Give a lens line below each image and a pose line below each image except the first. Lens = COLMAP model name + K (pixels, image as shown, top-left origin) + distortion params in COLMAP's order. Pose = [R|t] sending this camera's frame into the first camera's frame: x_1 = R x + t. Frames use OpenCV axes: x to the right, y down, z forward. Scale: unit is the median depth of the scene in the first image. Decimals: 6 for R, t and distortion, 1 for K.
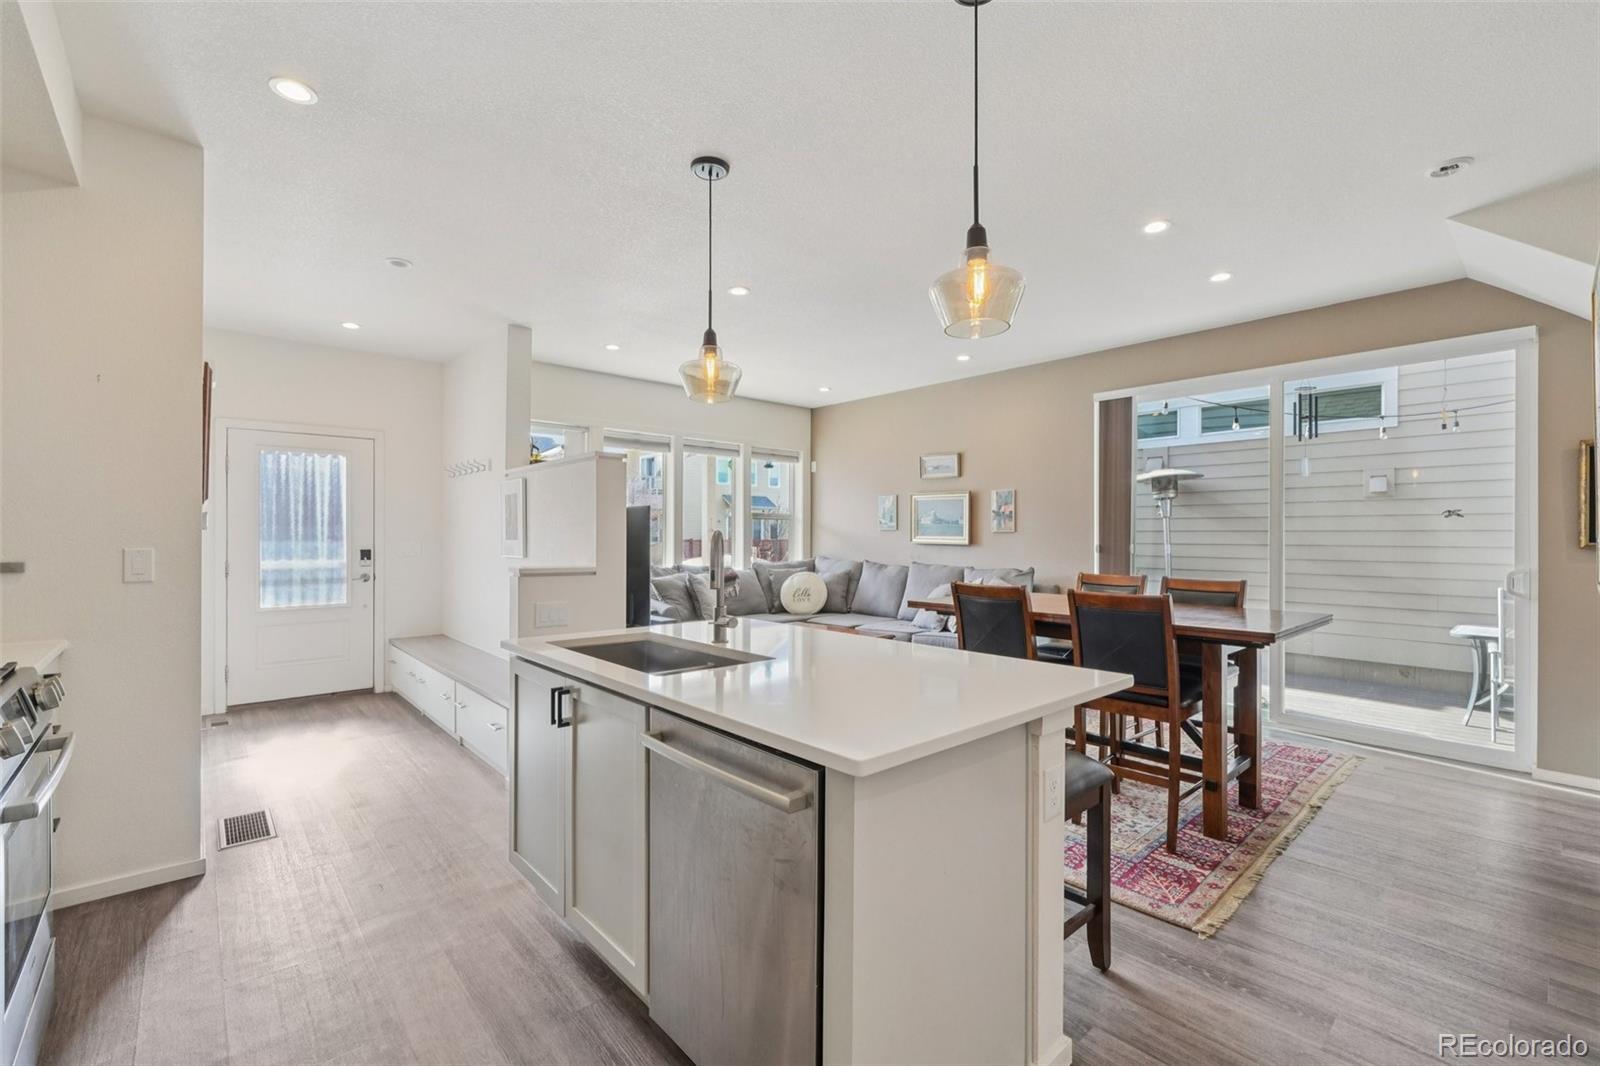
lens RADIAL K [[679.9, 0, 801.4], [0, 679.9, 525.8], [0, 0, 1]] dist [-0.007779, -0.000139]
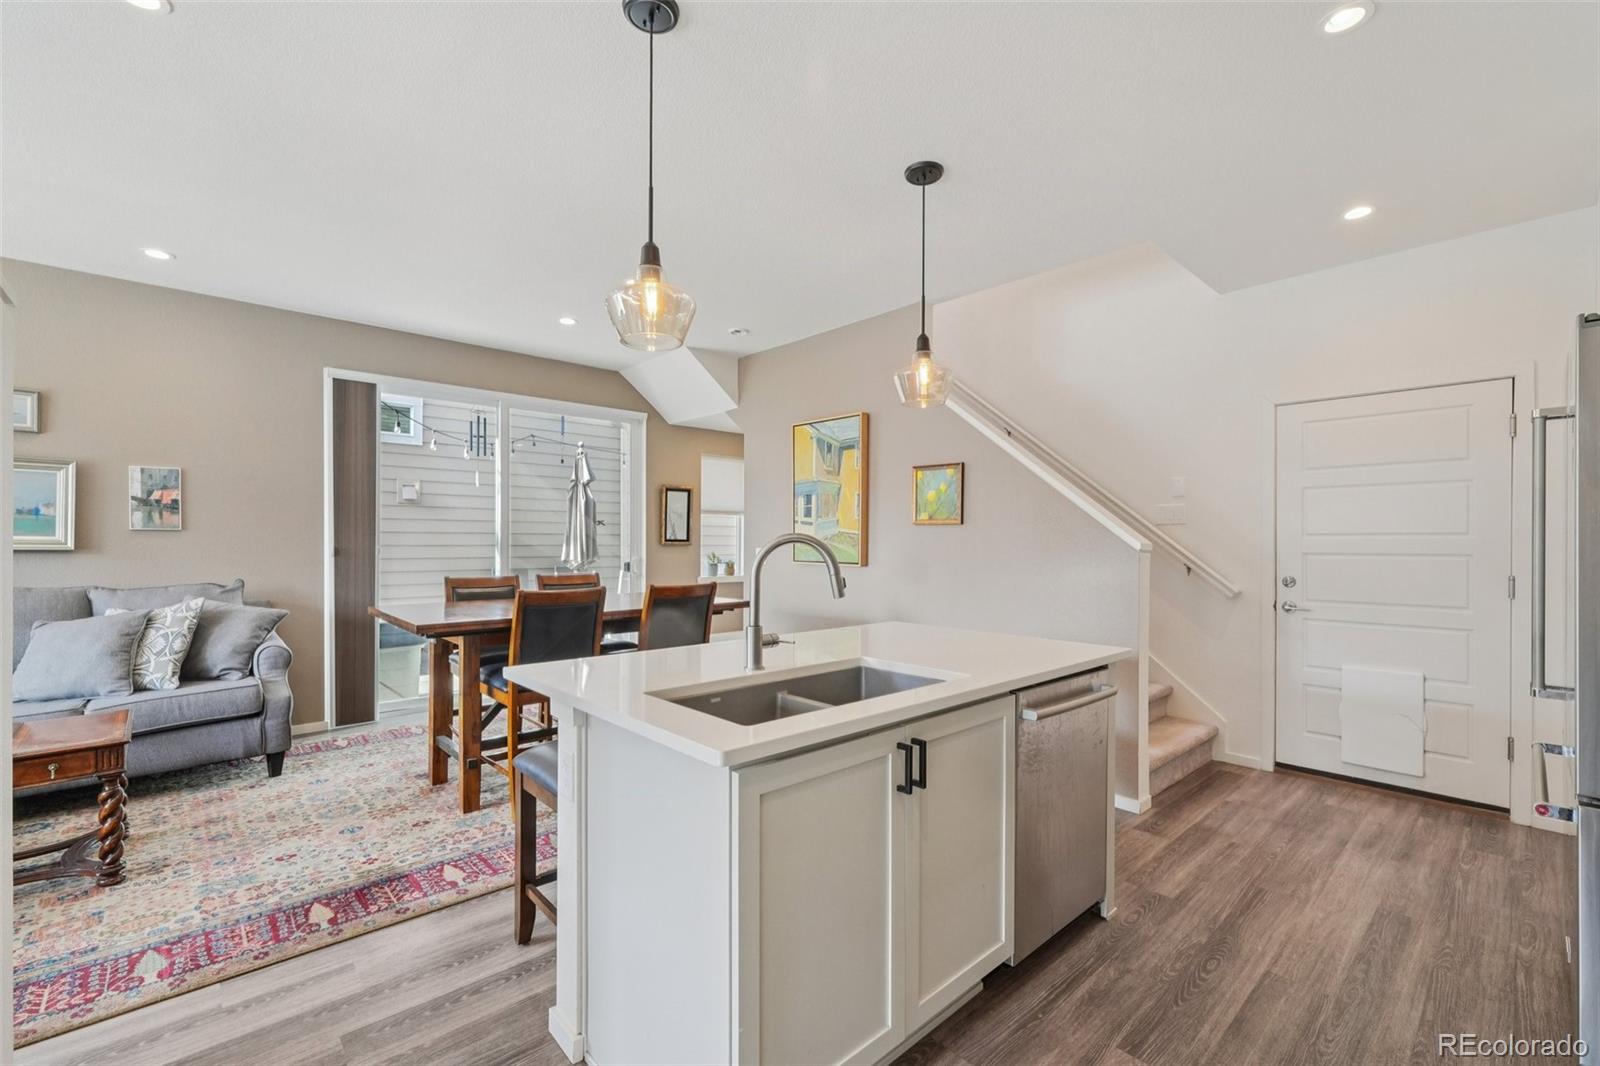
lens RADIAL K [[679.9, 0, 801.4], [0, 679.9, 525.8], [0, 0, 1]] dist [-0.007779, -0.000139]
pose [[-0.003111, 0.018662, 0.999821, -0.375663], [-0.018561, 0.999653, -0.018717, 0.005936], [-0.999823, -0.018616, -0.002763, 0.381721]]
